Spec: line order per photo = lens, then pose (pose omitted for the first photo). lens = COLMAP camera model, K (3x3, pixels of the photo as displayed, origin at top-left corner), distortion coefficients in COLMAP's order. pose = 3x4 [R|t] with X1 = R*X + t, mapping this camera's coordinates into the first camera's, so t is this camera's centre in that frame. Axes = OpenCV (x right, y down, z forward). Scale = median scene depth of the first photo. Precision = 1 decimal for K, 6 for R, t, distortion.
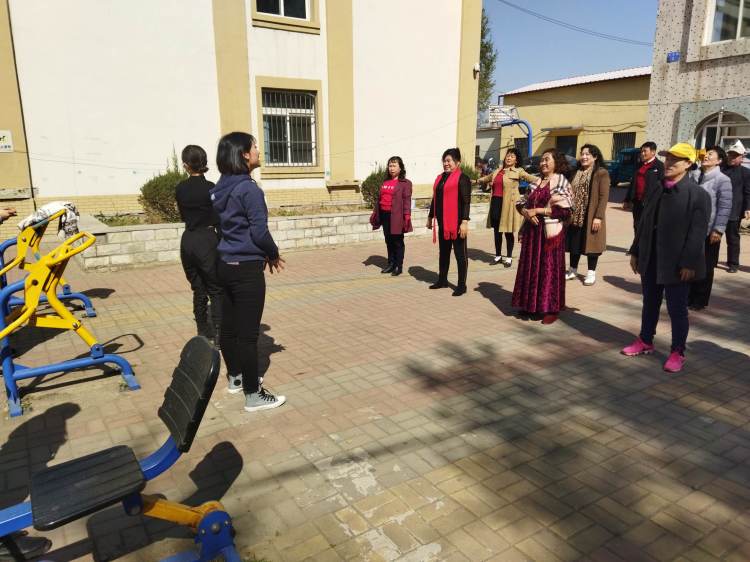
lens RADIAL K [[563.2, 0, 374.4], [0, 563.2, 284.6], [0, 0, 1]] dist [0.100511, -0.124230]
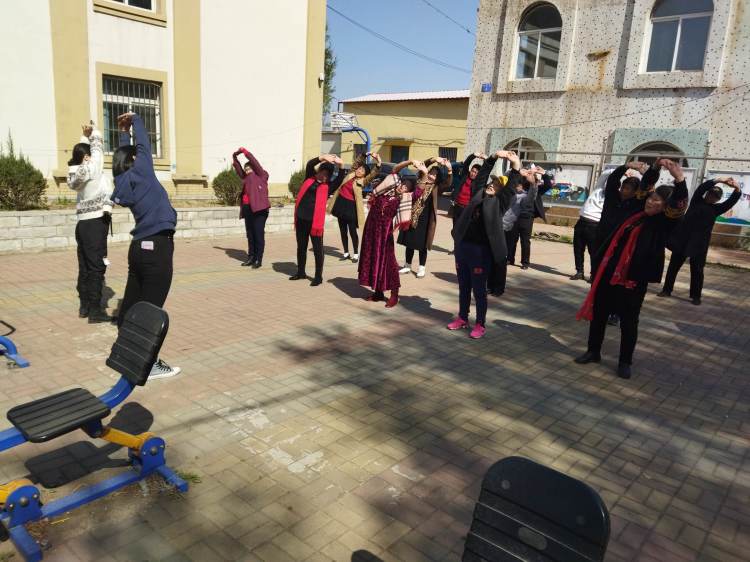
lens RADIAL K [[563.2, 0, 380.7], [0, 563.2, 281.1], [0, 0, 1]] dist [0.100511, -0.124230]
pose [[0.957433, 0.005209, 0.288608, -0.062210], [-0.004004, 0.999981, -0.004765, 0.017210], [-0.288627, 0.003407, 0.957436, -0.151075]]
